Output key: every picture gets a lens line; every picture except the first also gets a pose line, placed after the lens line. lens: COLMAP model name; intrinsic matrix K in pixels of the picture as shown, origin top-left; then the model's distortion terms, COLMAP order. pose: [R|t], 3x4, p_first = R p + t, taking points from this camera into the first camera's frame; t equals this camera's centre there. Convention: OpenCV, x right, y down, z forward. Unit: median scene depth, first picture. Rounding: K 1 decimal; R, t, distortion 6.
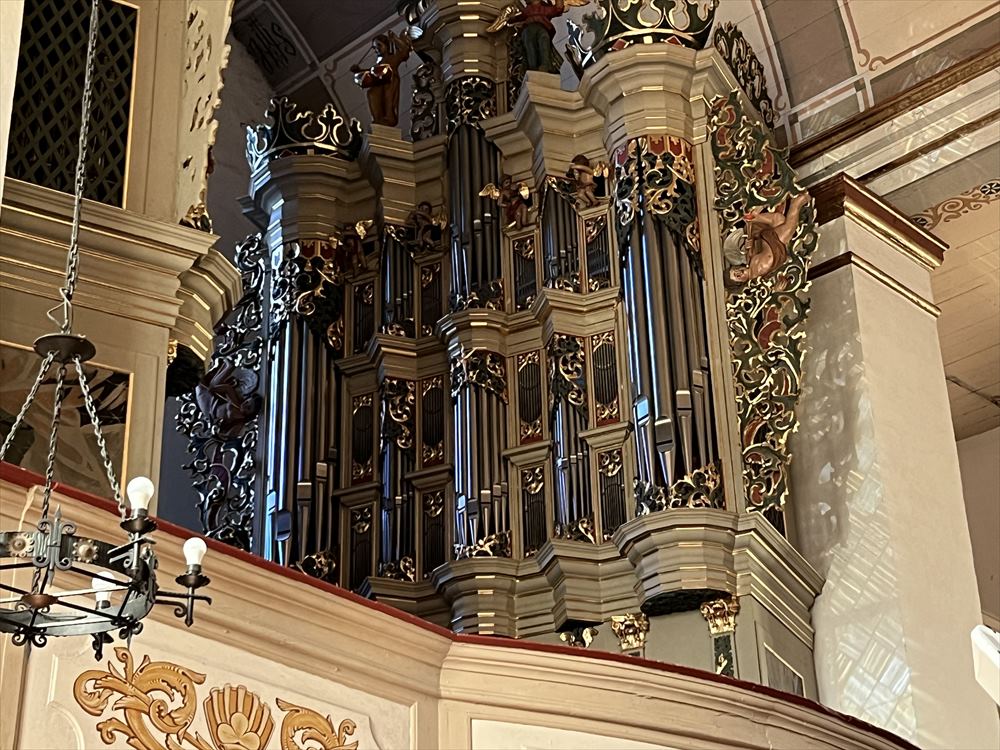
lens RADIAL K [[1853.0, 0, 500.2], [0, 1853.0, 374.1], [0, 0, 1]] dist [0.192538, 0.000000]
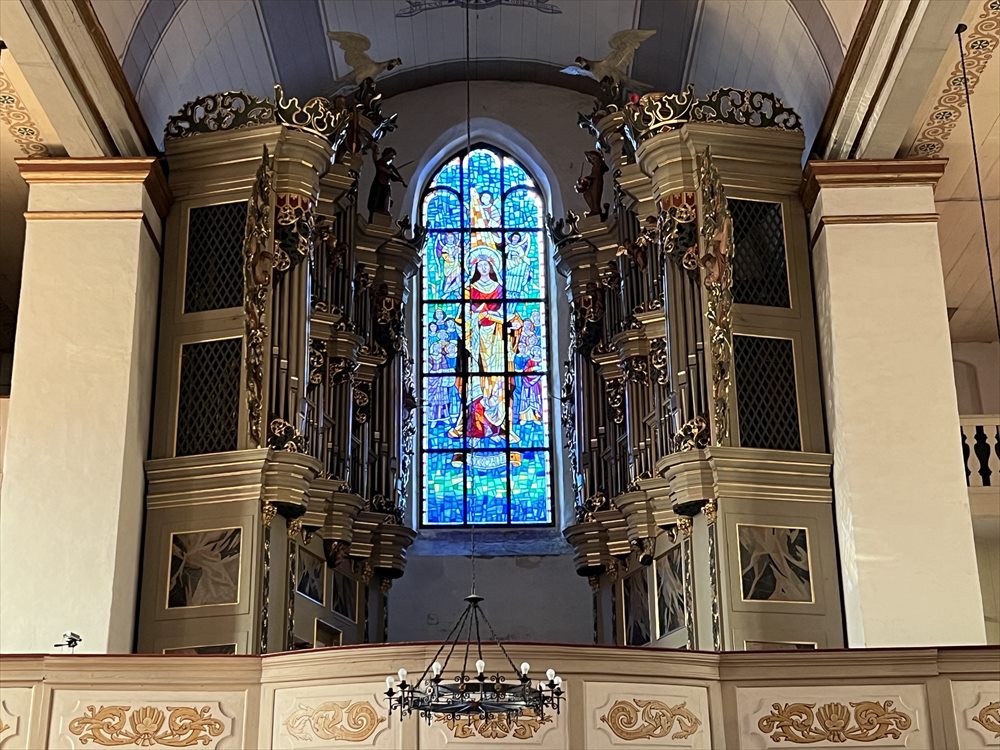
lens RADIAL K [[1568.9, 0, 498.4], [0, 1568.9, 375.7], [0, 0, 1]] dist [0.103140, 0.000000]
pose [[0.672832, -0.236409, -0.701005, 1.726716], [0.347791, 0.937405, 0.017680, -0.122211], [0.652946, -0.255699, 0.712937, -0.105658]]
